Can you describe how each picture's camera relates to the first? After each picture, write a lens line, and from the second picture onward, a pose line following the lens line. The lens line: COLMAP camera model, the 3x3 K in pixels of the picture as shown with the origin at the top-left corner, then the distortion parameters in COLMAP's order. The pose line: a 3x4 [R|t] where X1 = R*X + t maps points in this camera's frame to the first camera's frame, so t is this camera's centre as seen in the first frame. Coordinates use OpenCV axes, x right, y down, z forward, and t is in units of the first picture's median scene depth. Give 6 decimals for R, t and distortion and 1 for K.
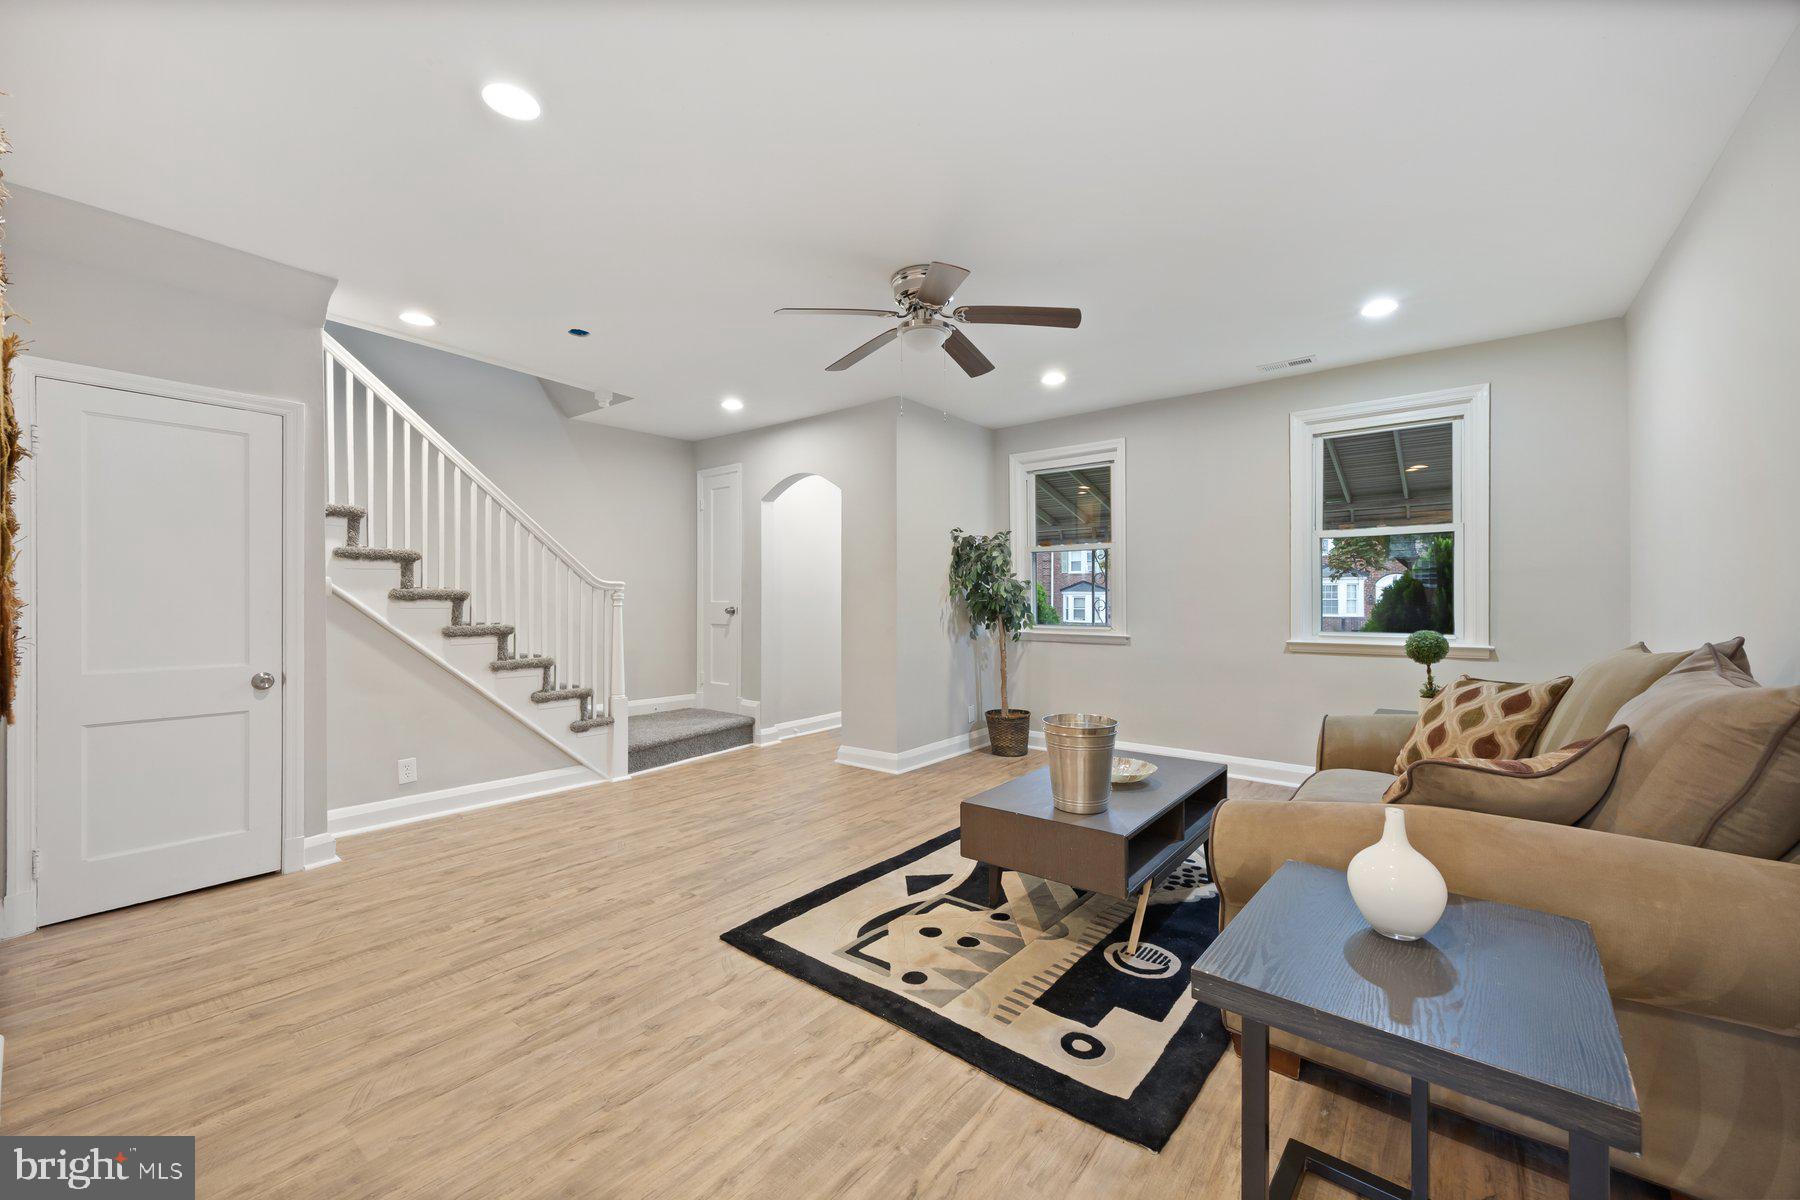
lens RADIAL K [[688.4, 0, 897.9], [0, 688.4, 604.9], [0, 0, 1]] dist [-0.001491, -0.000164]
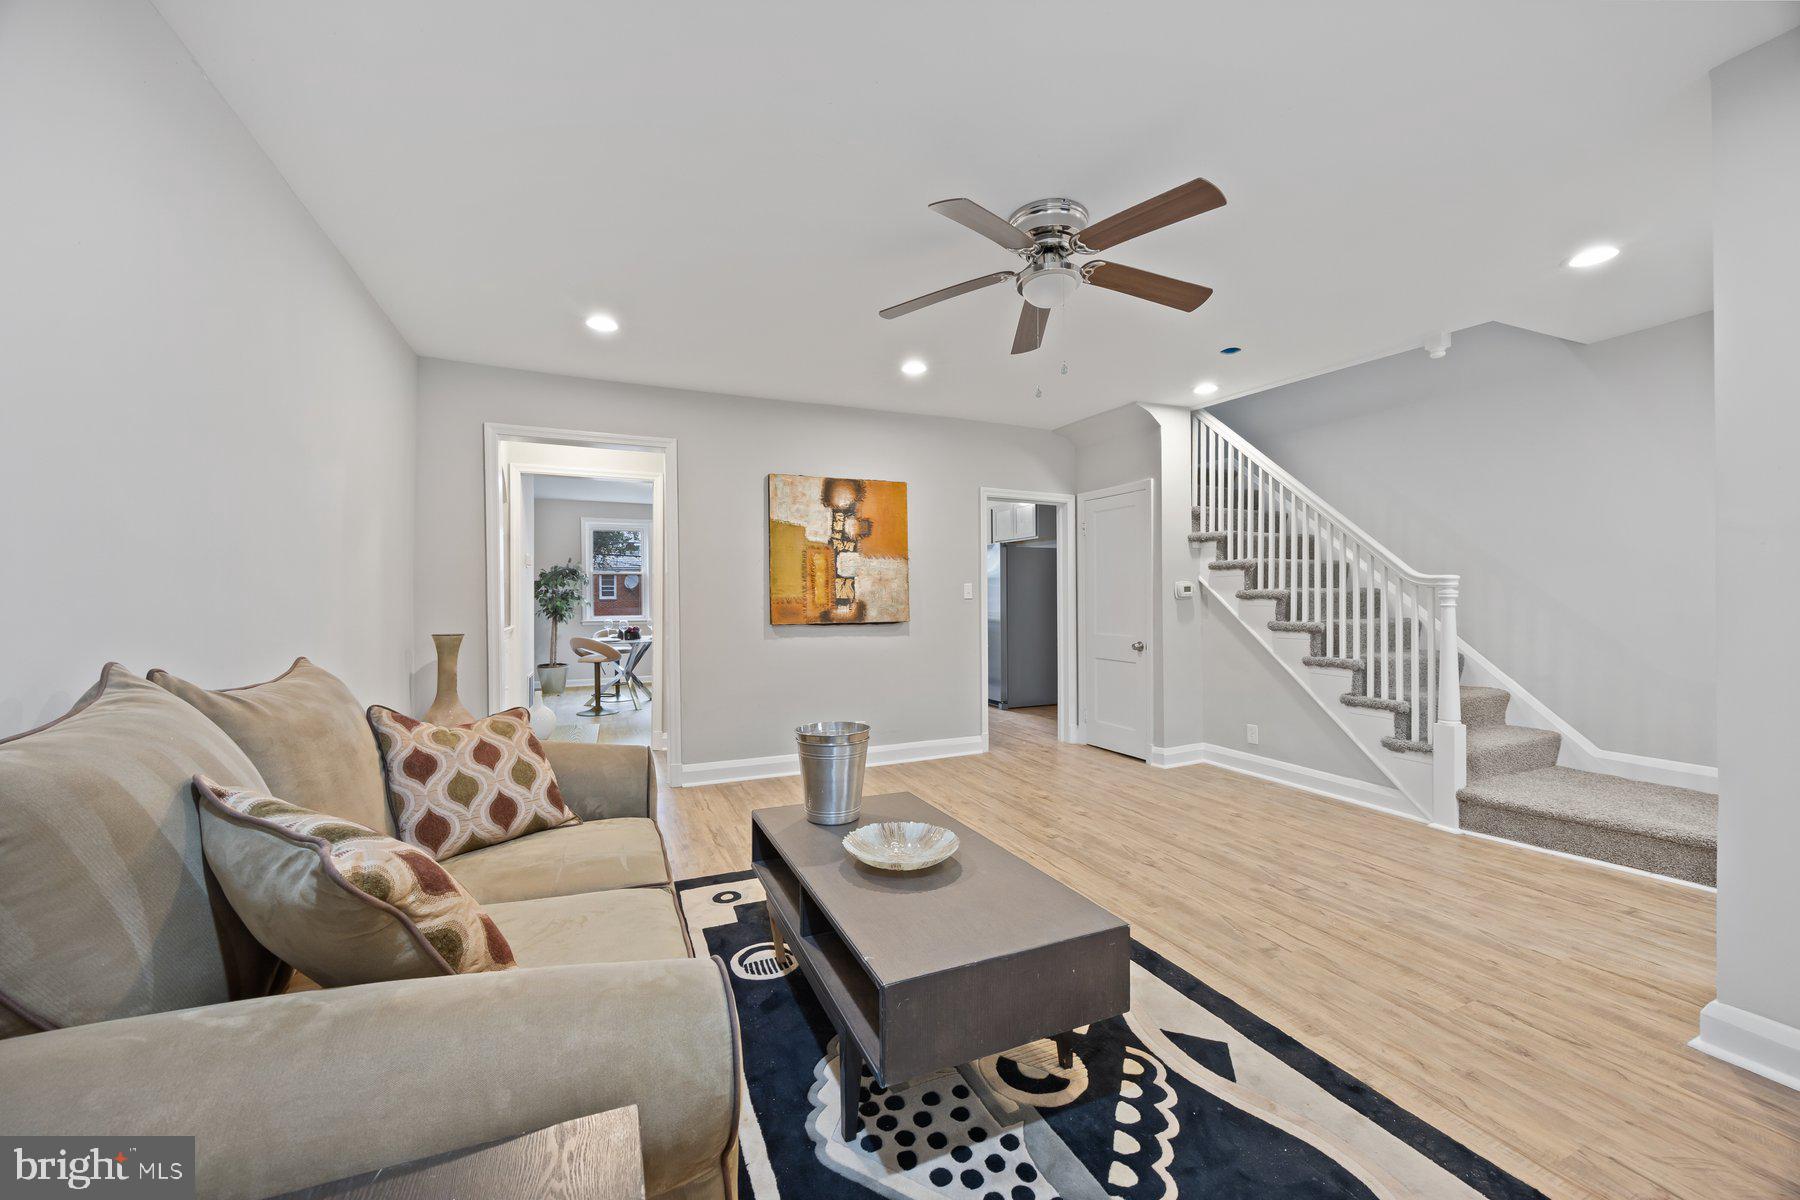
lens RADIAL K [[688.4, 0, 897.9], [0, 688.4, 604.9], [0, 0, 1]] dist [-0.001491, -0.000164]
pose [[-0.457755, 0.009443, -0.889028, 0.839775], [-0.001401, 0.999935, 0.011343, -0.012258], [0.889077, 0.006438, -0.457712, 1.183292]]
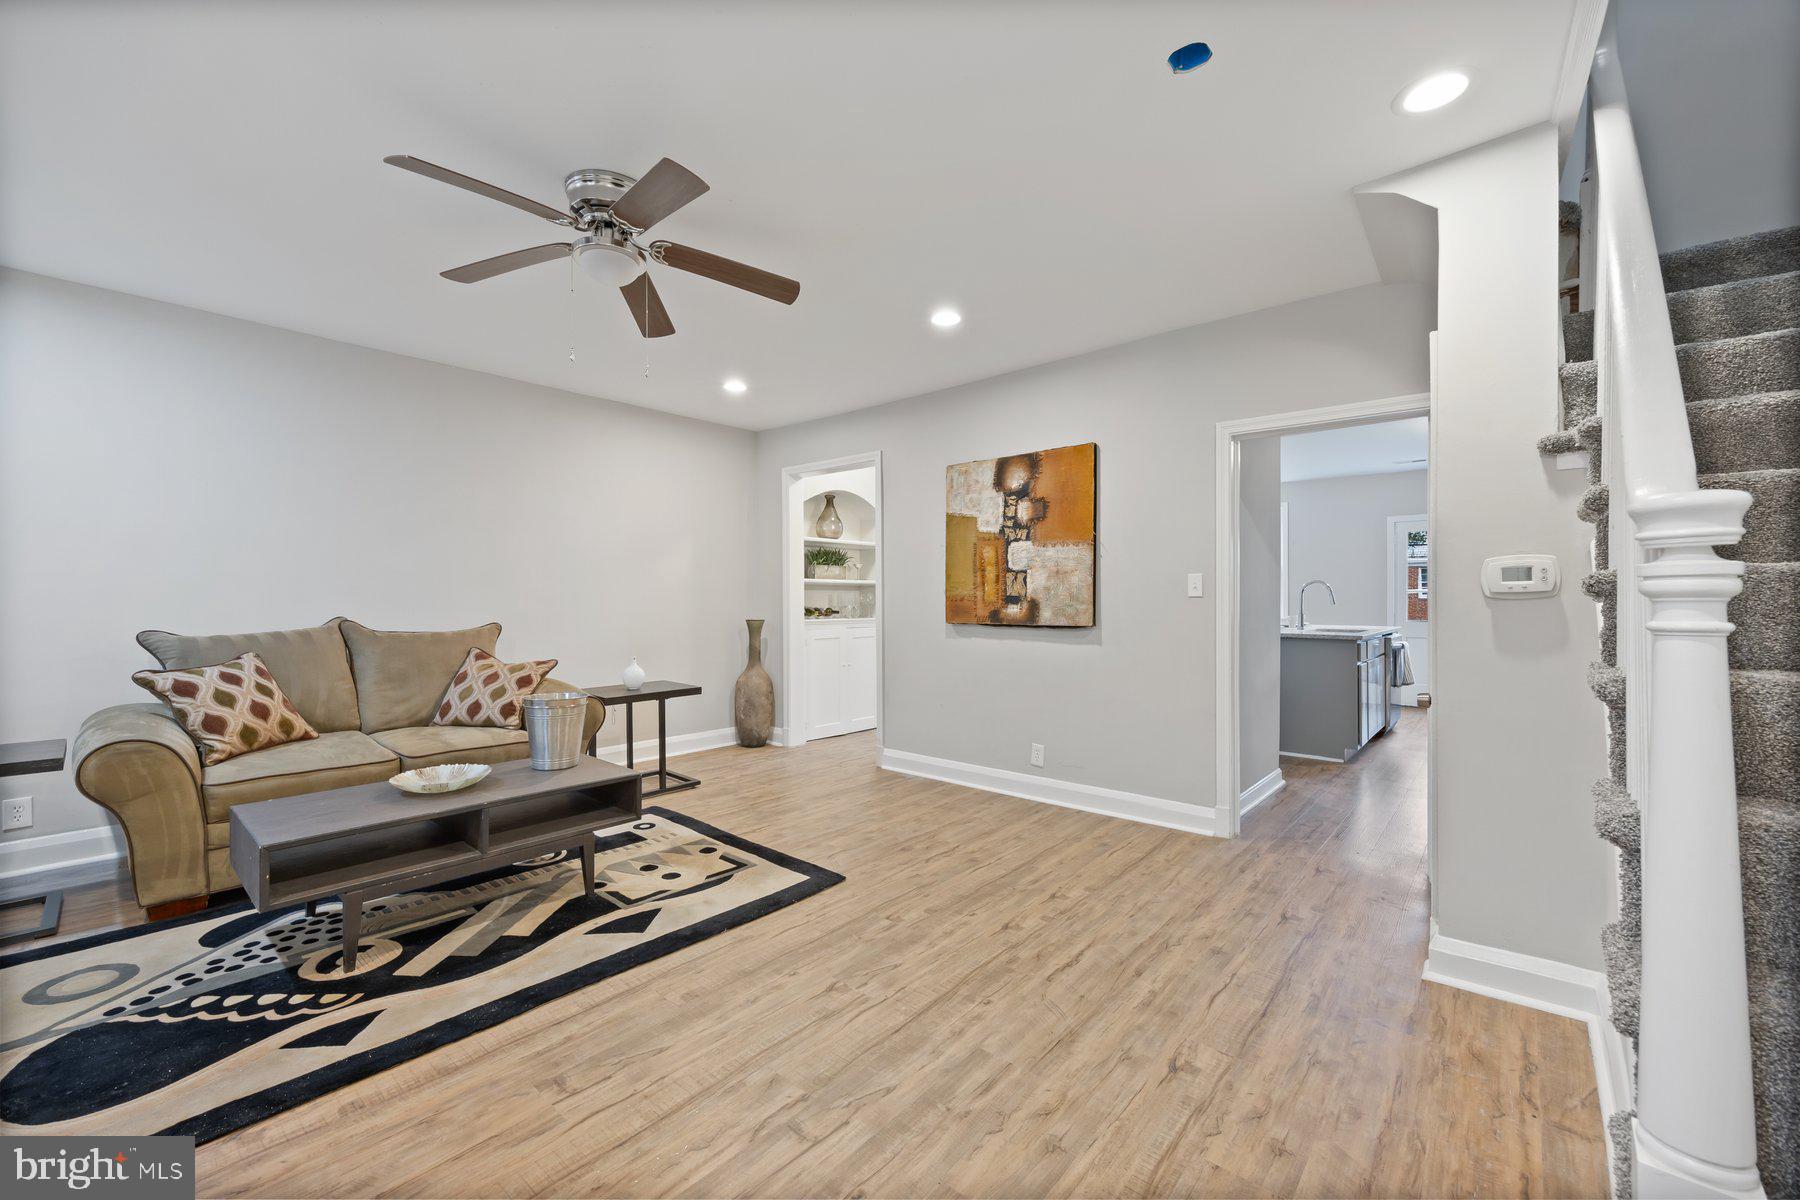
lens RADIAL K [[723.0, 0, 897.5], [0, 723.0, 603.9], [0, 0, 1]] dist [0.007898, -0.000133]
pose [[-0.999014, -0.001475, 0.044376, -0.316373], [-0.000835, 0.999895, 0.014438, -0.013488], [-0.044393, 0.014387, -0.998911, 1.763261]]
